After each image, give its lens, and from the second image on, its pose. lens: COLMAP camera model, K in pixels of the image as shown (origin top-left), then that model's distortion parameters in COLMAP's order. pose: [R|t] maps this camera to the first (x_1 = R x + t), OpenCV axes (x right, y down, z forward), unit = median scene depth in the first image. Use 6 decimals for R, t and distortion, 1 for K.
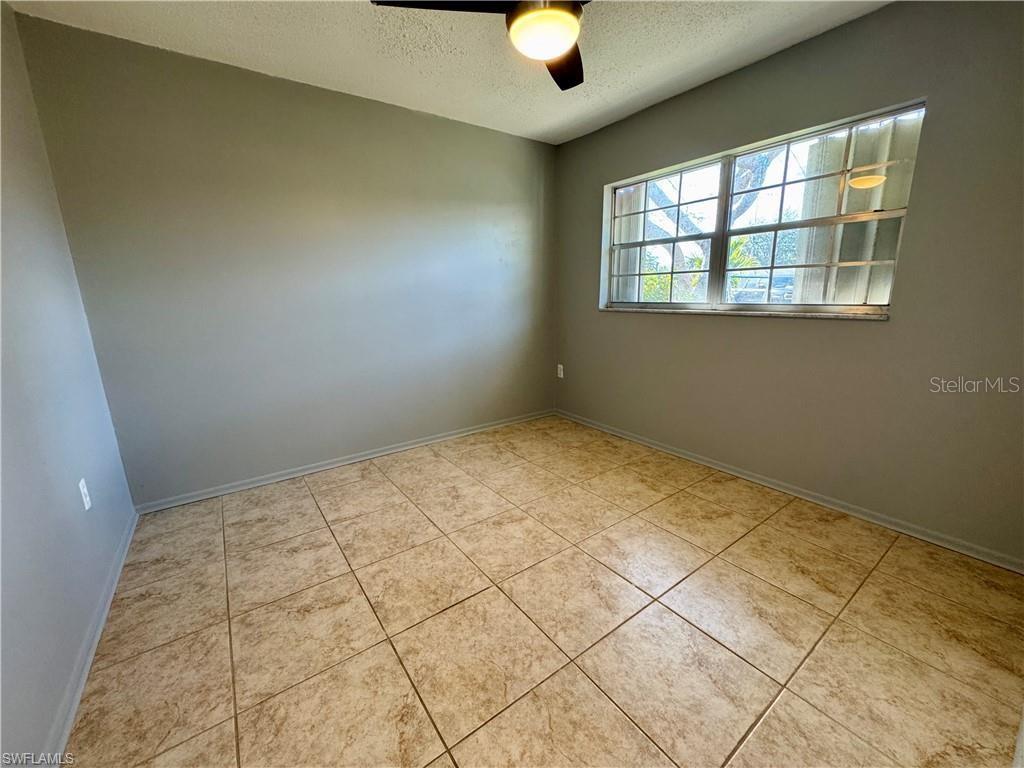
lens RADIAL K [[411.1, 0, 511.5], [0, 411.1, 382.2], [0, 0, 1]] dist [-0.005448, 0.000805]
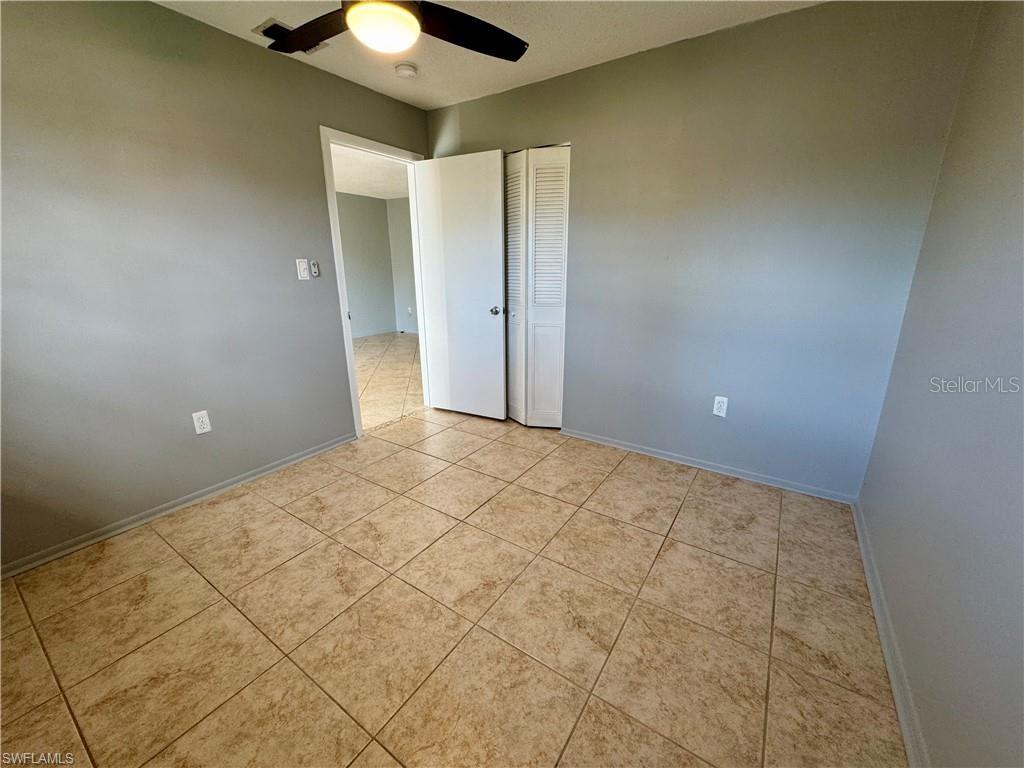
lens RADIAL K [[411.1, 0, 512.7], [0, 411.1, 384.6], [0, 0, 1]] dist [-0.005448, 0.000805]
pose [[-0.938587, 0.115507, -0.325134, 0.147054], [-0.055048, 0.880104, 0.471578, -0.394724], [0.340622, 0.460516, -0.819696, 1.610733]]
